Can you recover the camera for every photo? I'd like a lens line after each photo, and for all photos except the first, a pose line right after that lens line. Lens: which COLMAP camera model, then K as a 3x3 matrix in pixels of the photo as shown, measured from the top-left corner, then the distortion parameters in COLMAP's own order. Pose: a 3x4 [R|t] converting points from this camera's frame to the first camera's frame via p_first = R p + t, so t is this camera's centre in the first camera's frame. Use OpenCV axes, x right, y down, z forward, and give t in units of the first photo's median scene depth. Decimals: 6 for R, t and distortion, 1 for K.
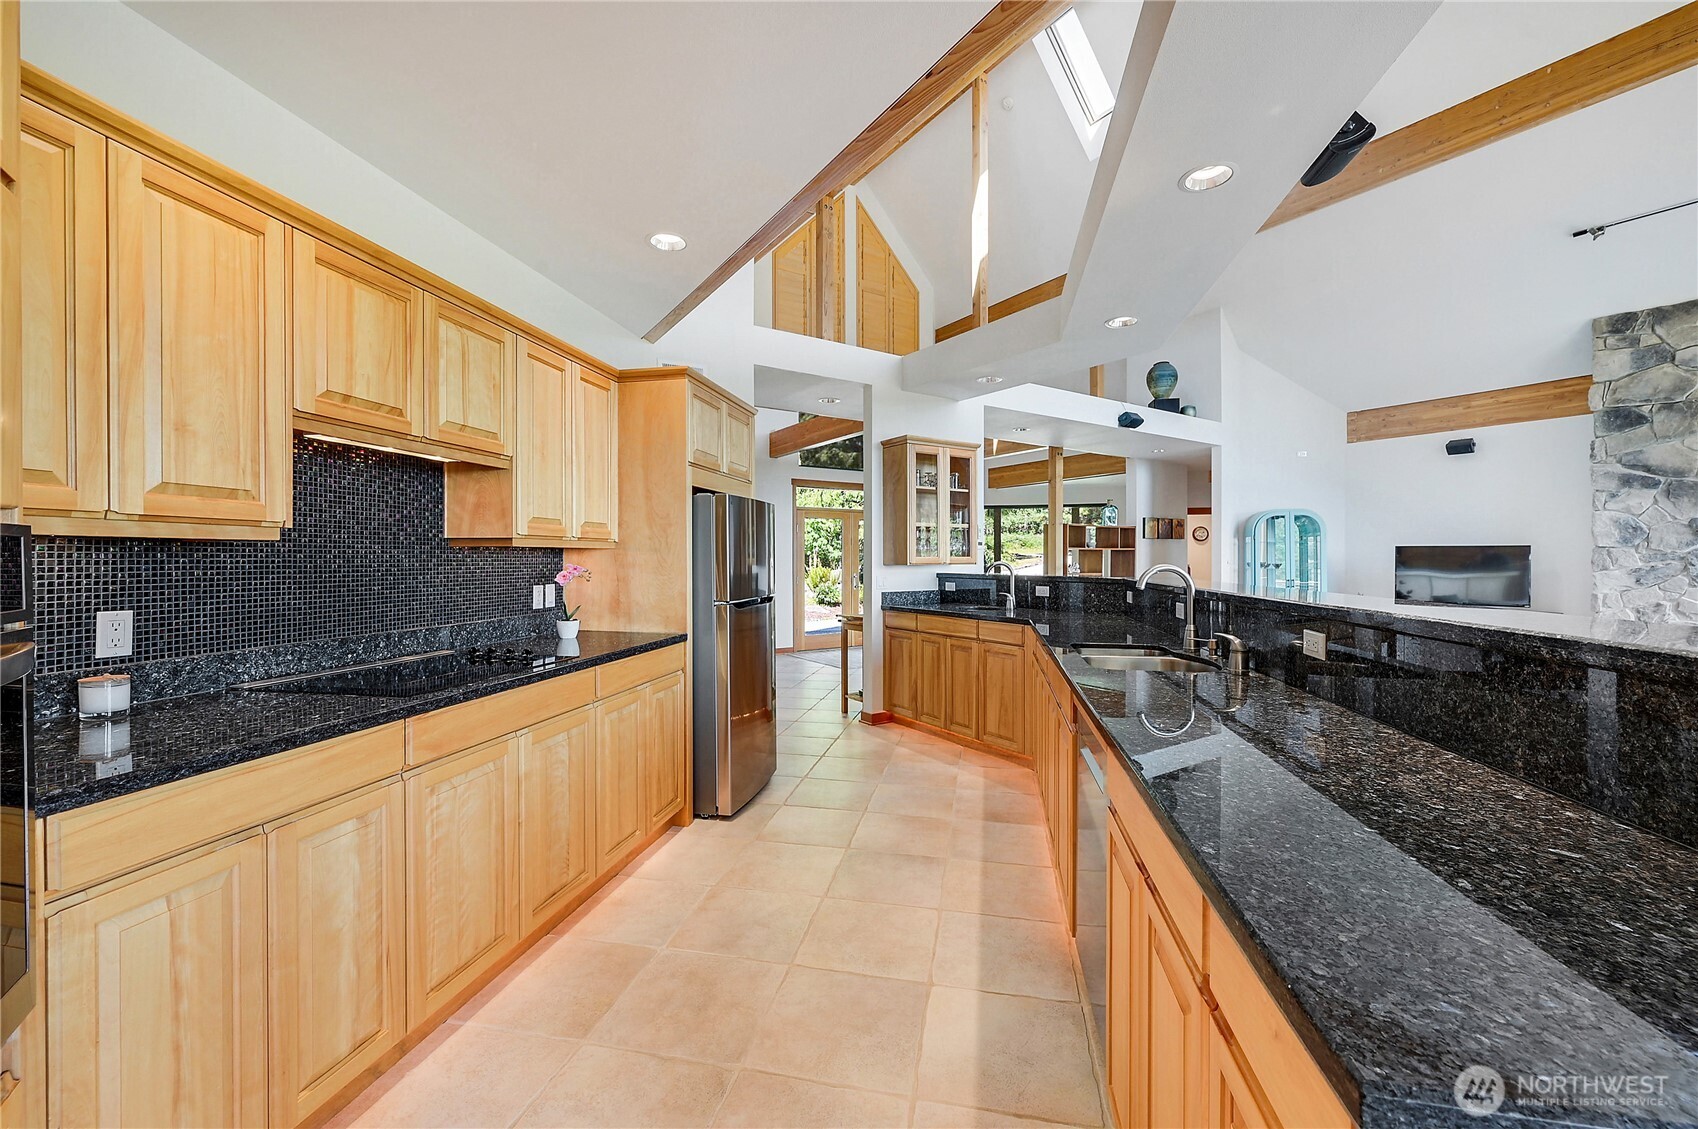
lens RADIAL K [[683.3, 0, 822.0], [0, 683.3, 558.3], [0, 0, 1]] dist [-0.000295, 0.000137]
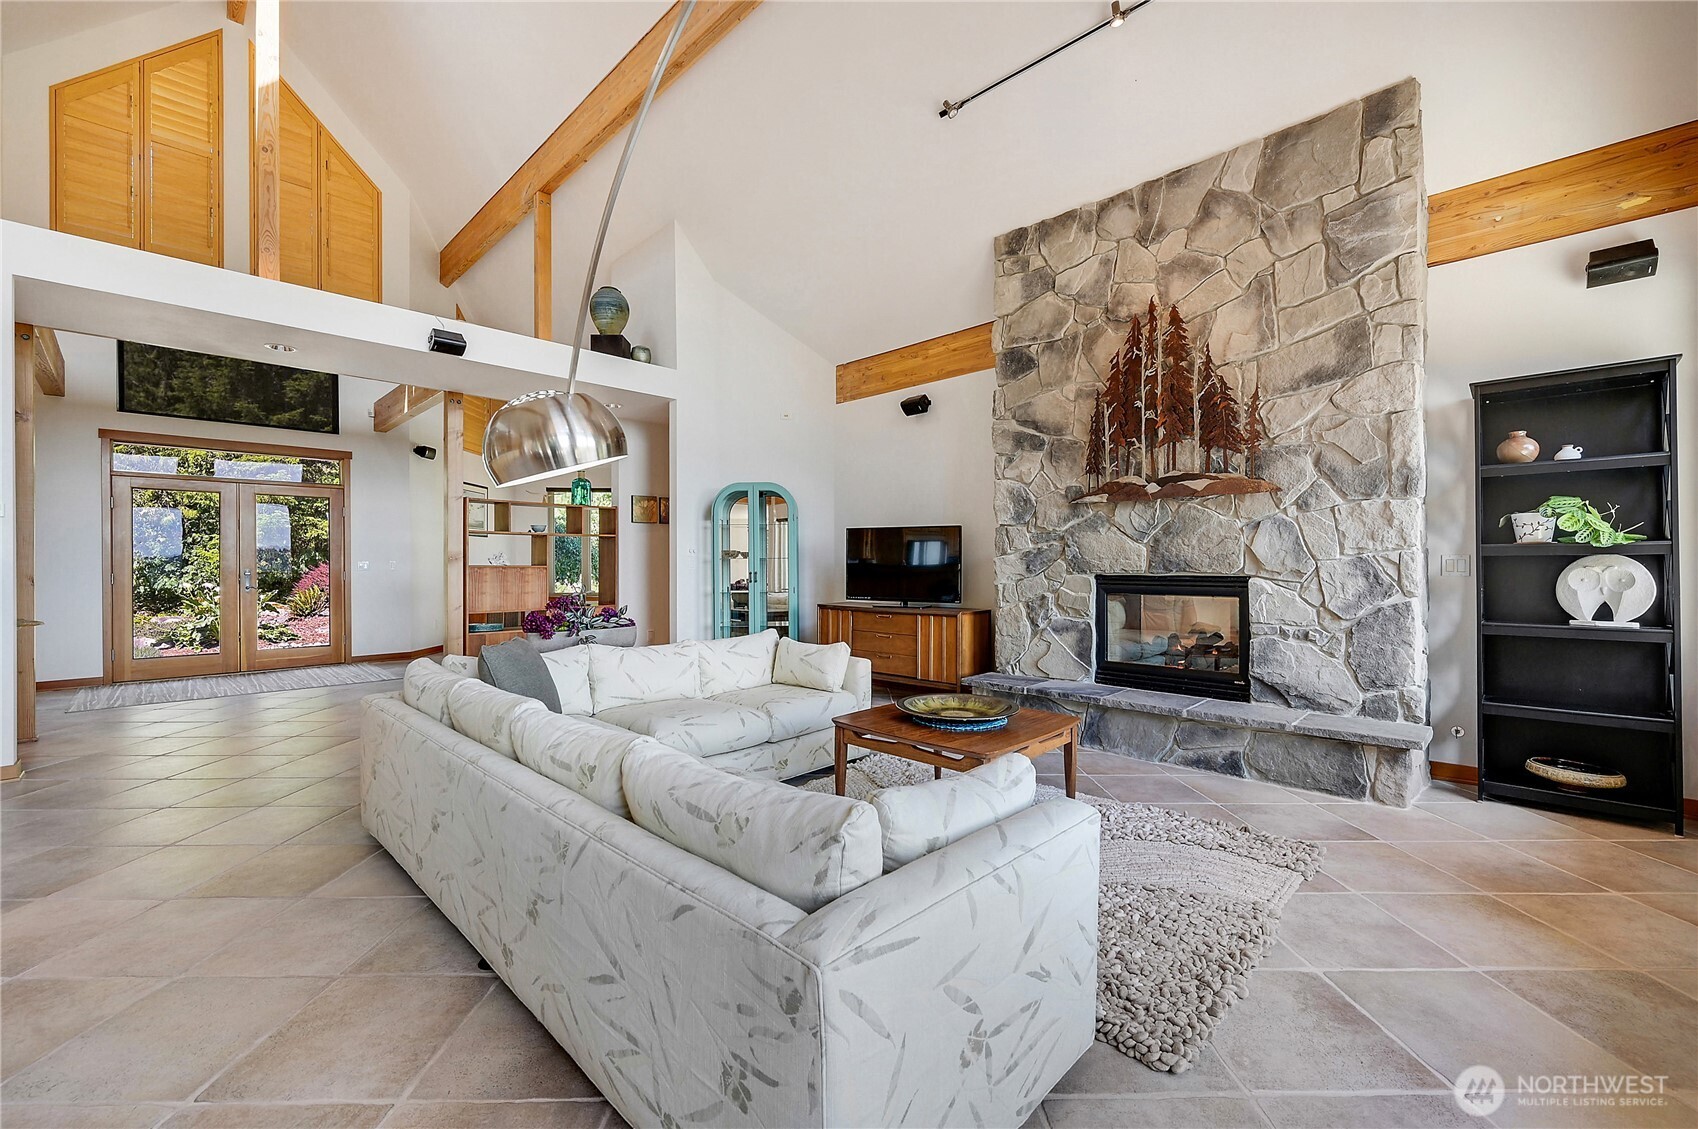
lens RADIAL K [[683.5, 0, 864.7], [0, 683.5, 564.5], [0, 0, 1]] dist [-0.001019, -0.000018]
pose [[0.975579, -0.003665, 0.219620, 0.807768], [0.003365, 0.999993, 0.001742, 0.026747], [-0.219624, -0.000960, 0.975584, 0.261018]]
